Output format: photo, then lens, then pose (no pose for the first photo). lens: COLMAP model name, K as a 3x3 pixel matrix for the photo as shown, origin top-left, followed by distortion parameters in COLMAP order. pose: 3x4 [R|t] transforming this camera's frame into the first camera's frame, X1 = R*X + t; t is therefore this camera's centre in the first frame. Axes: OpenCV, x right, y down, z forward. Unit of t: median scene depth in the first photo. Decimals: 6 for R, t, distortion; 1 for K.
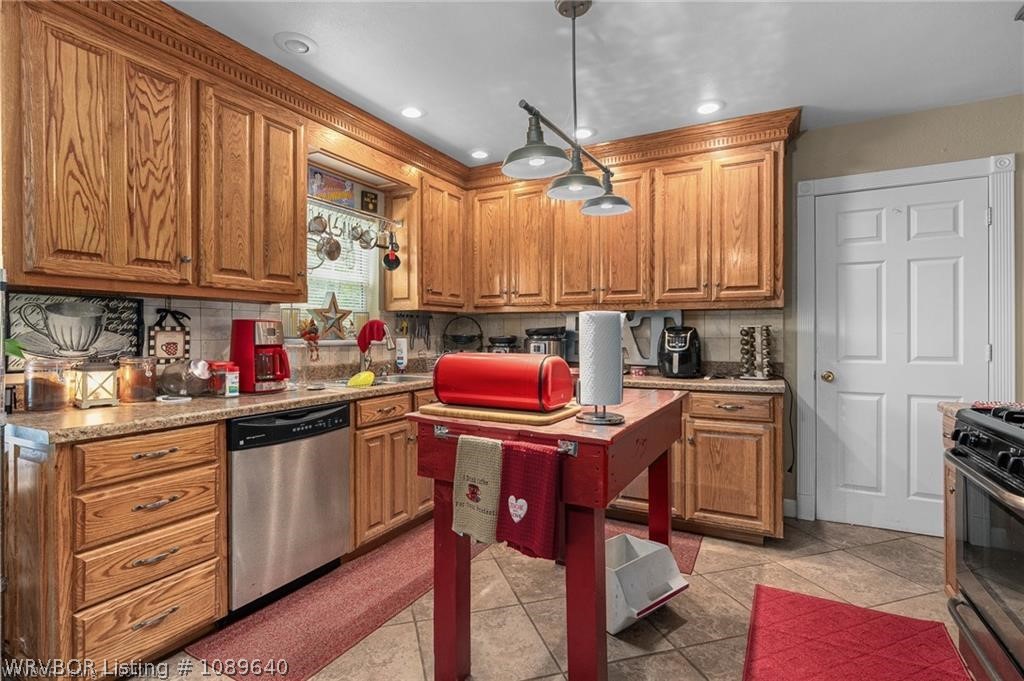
lens RADIAL K [[491.0, 0, 512.0], [0, 491.0, 336.1], [0, 0, 1]] dist [-0.001002, -0.000404]
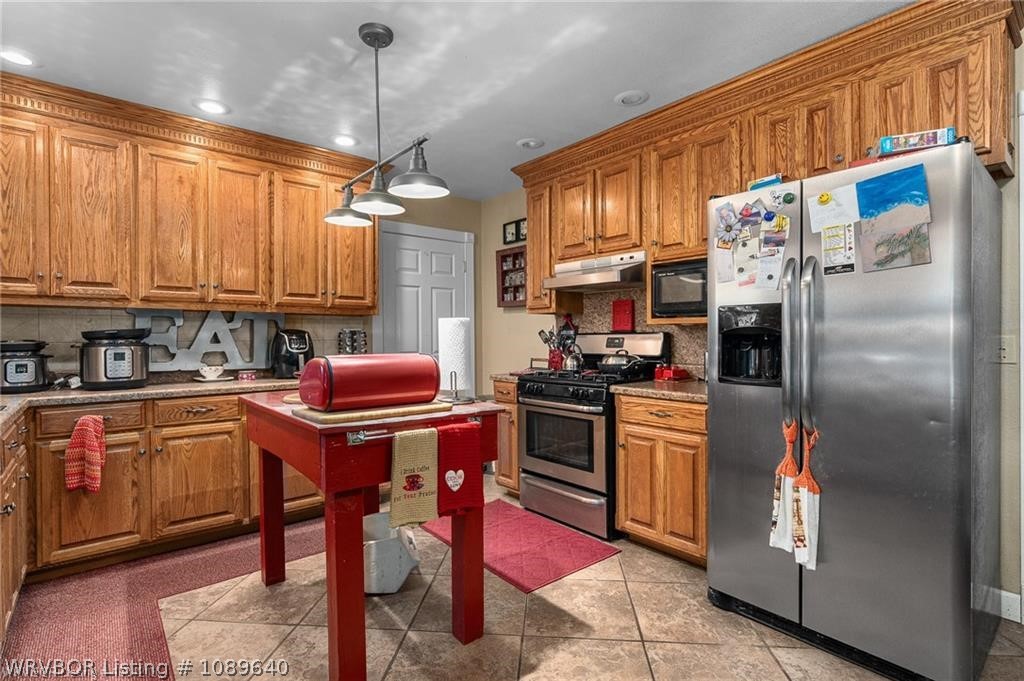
lens RADIAL K [[491.0, 0, 507.9], [0, 491.0, 338.9], [0, 0, 1]] dist [-0.001002, -0.000404]
pose [[0.380783, -0.006648, 0.924640, -0.474015], [0.007755, 0.999962, 0.003996, 0.000112], [-0.924632, 0.005649, 0.380820, 0.185784]]
